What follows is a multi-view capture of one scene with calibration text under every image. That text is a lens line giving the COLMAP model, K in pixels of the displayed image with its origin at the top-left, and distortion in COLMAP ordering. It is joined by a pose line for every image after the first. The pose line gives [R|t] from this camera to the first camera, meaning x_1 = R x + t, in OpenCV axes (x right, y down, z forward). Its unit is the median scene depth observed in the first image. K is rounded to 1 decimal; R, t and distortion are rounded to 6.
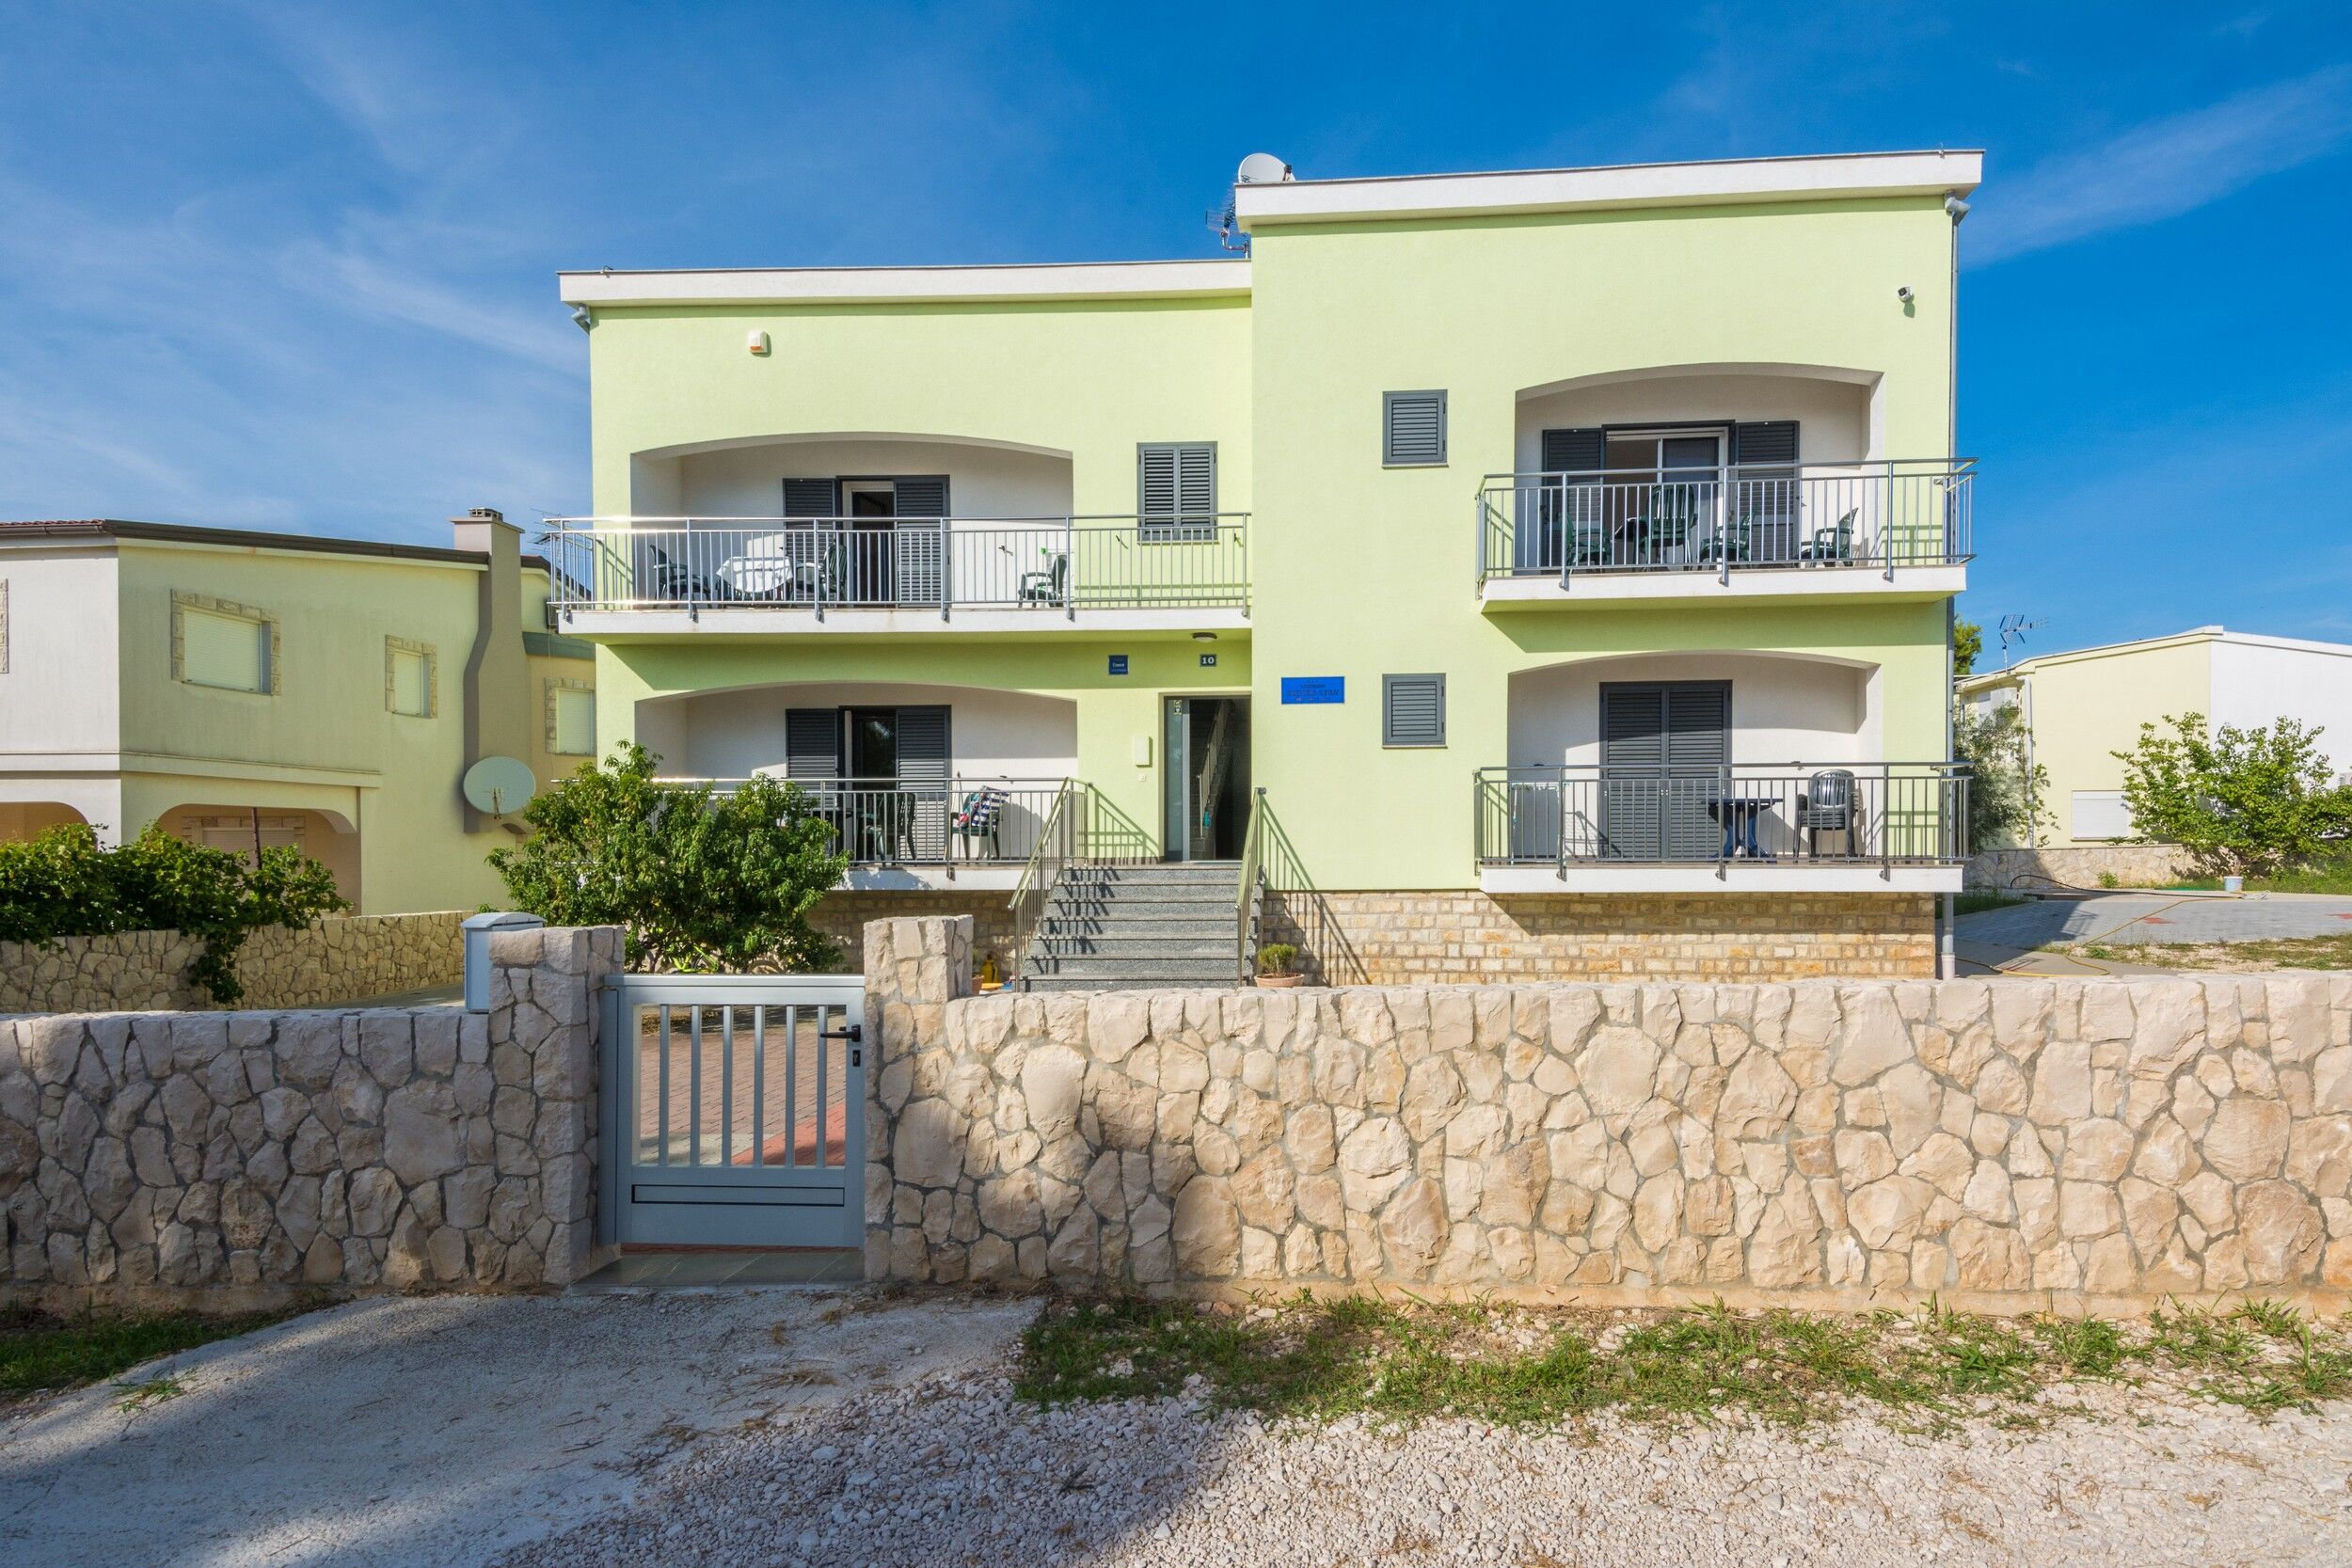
lens RADIAL K [[1190.2, 0, 1227.3], [0, 1190.2, 825.4], [0, 0, 1]] dist [0.094615, -0.072403]
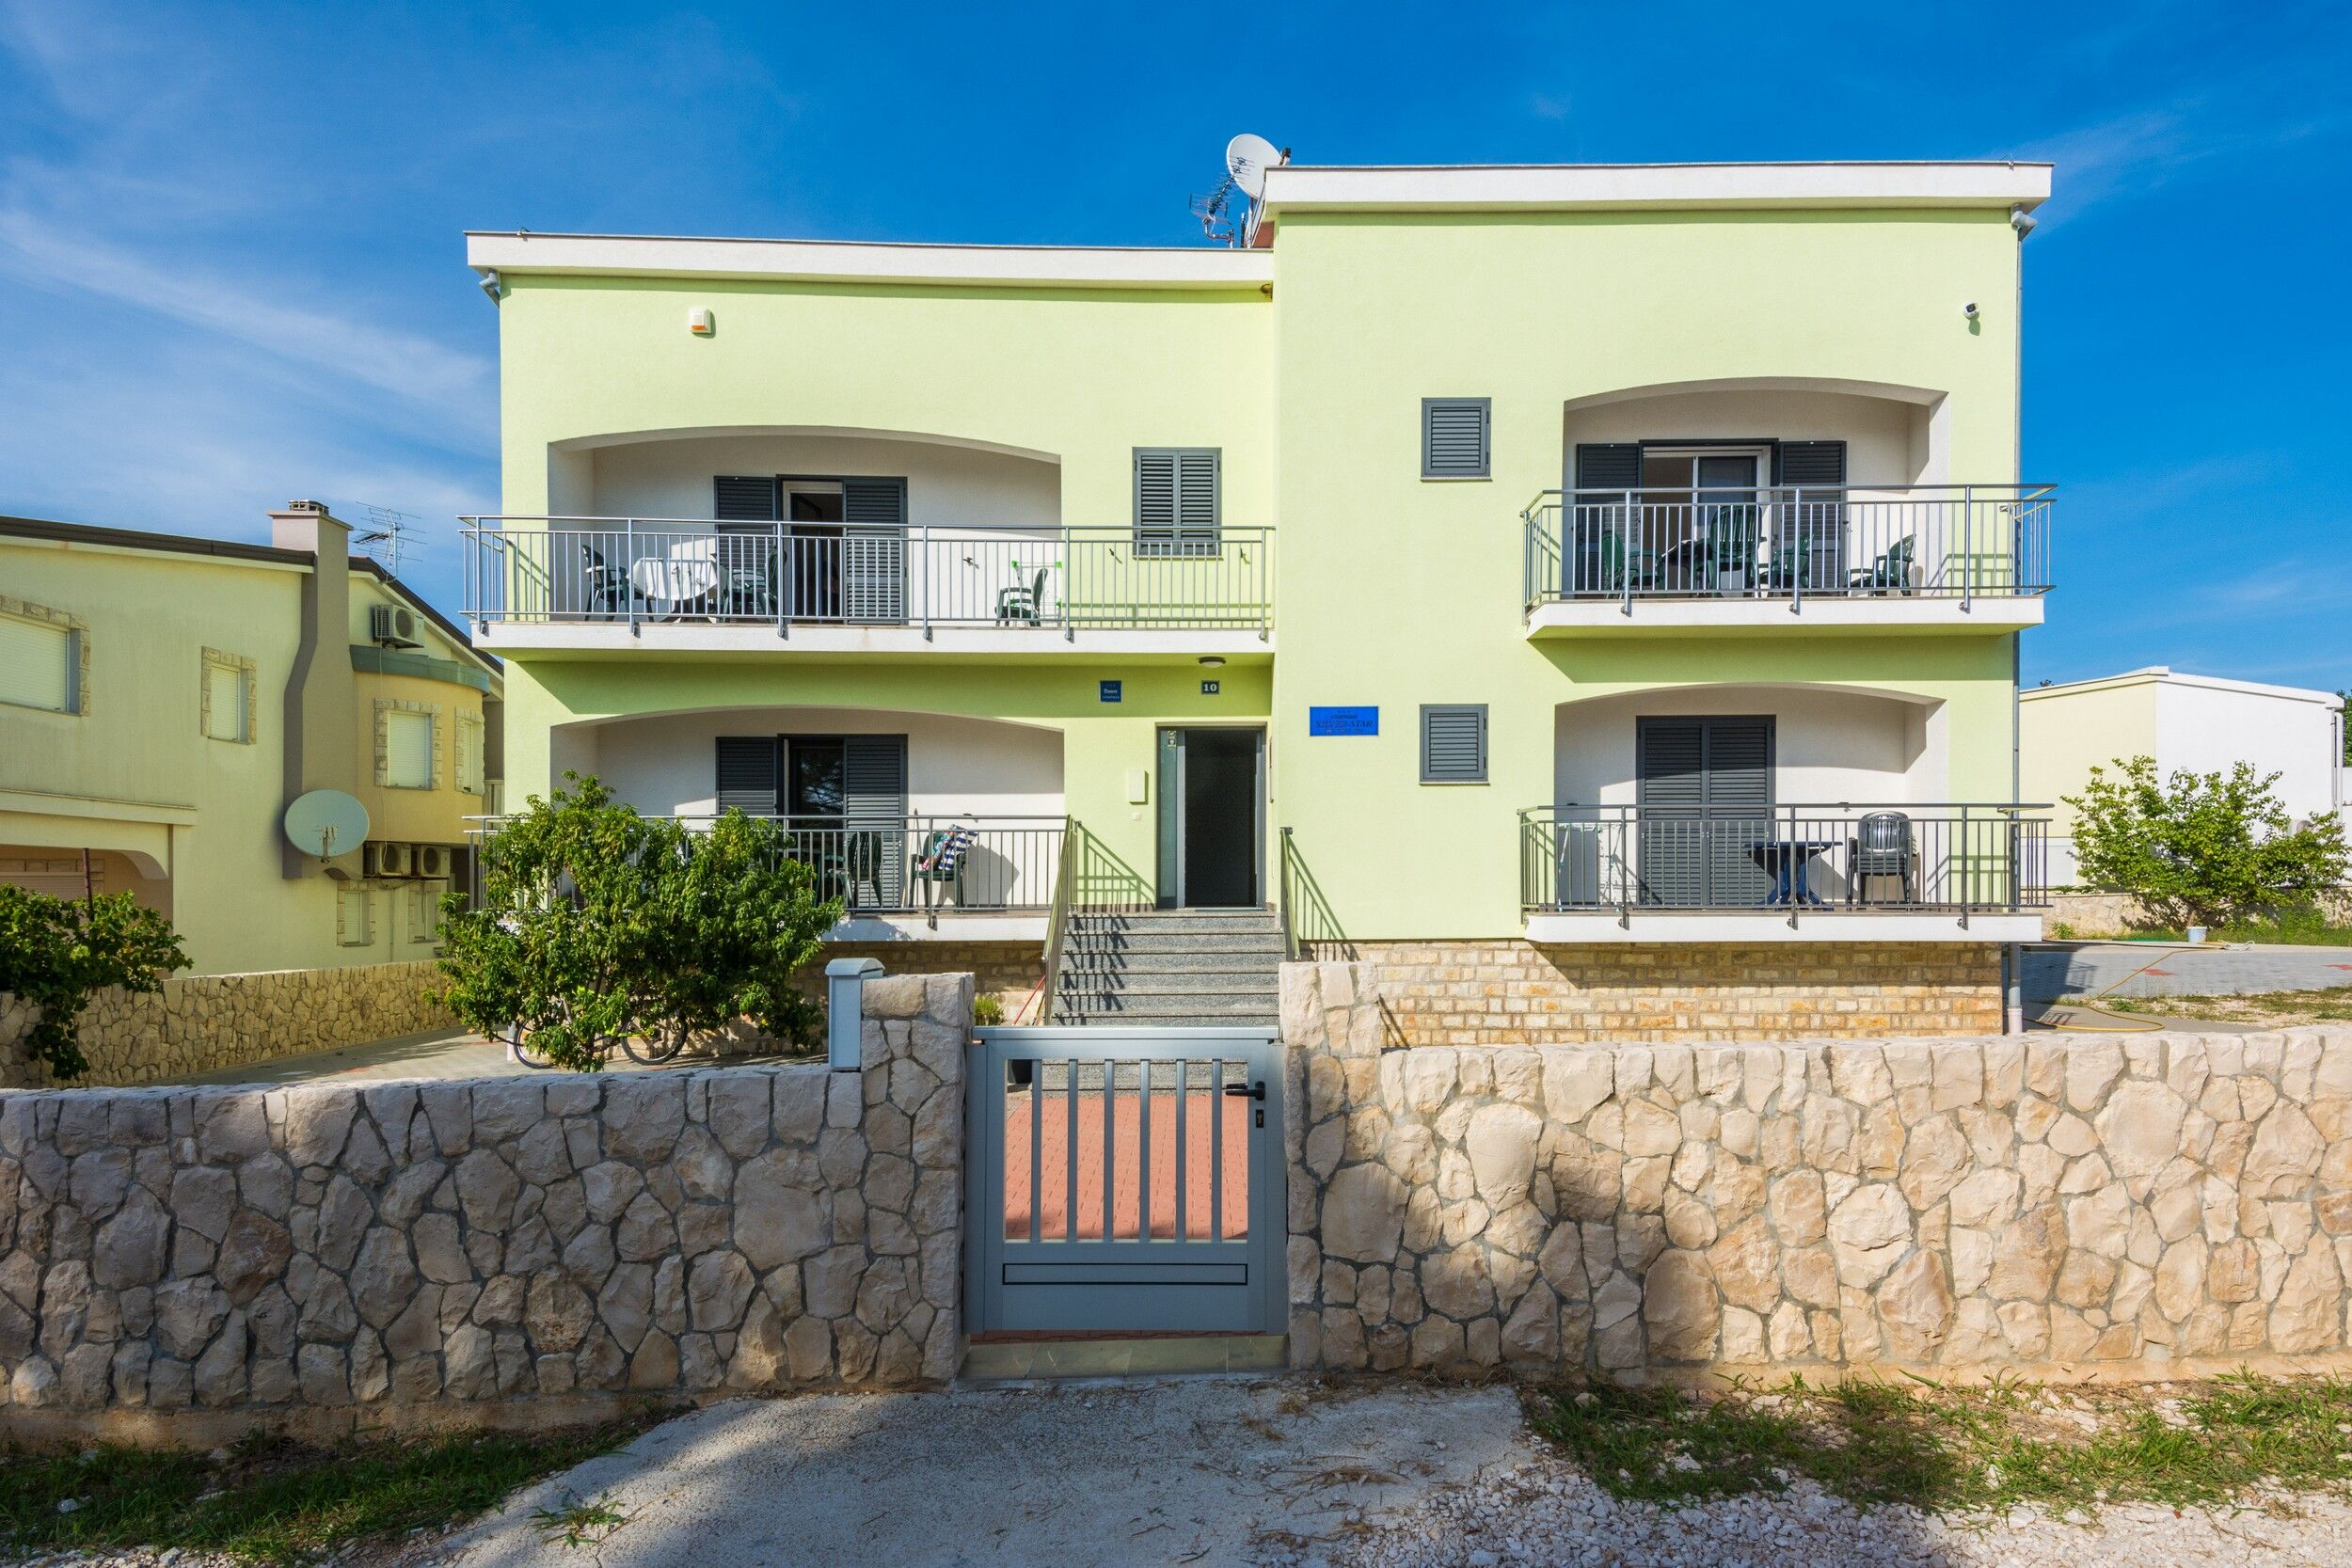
lens RADIAL K [[1309.9, 0, 1193.4], [0, 1309.9, 854.7], [0, 0, 1]] dist [0.123269, -0.105729]
pose [[0.996988, 0.002957, 0.077494, -0.122390], [-0.001944, 0.999912, -0.013146, 0.002452], [-0.077526, 0.012955, 0.996906, 0.005465]]
